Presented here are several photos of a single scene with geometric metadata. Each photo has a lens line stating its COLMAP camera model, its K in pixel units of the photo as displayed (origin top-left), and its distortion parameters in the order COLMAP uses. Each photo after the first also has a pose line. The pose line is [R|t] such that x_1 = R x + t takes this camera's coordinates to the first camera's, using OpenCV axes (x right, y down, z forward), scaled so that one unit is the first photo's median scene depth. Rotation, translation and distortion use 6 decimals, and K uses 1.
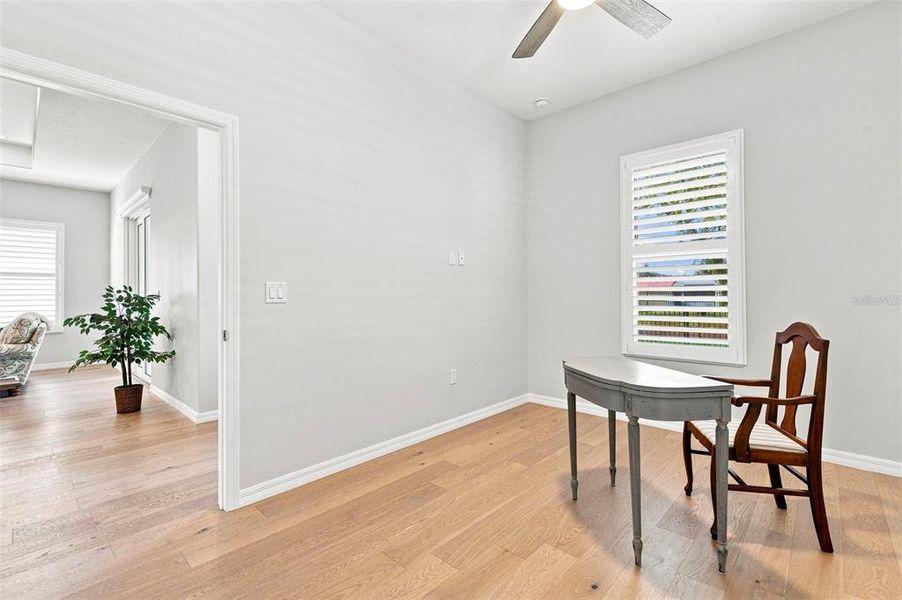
lens RADIAL K [[403.4, 0, 449.0], [0, 403.4, 291.7], [0, 0, 1]] dist [0.003418, 0.000299]
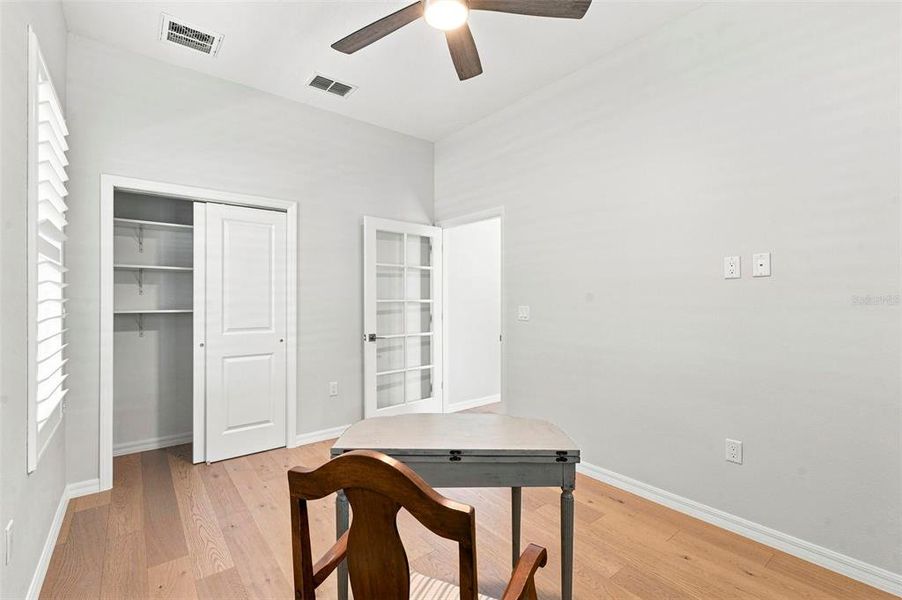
lens RADIAL K [[403.4, 0, 452.5], [0, 403.4, 305.7], [0, 0, 1]] dist [0.003418, 0.000299]
pose [[-0.143821, 0.020153, -0.989398, 0.774038], [0.011548, 0.999759, 0.018685, -0.042230], [0.989536, -0.008738, -0.144019, 0.710383]]
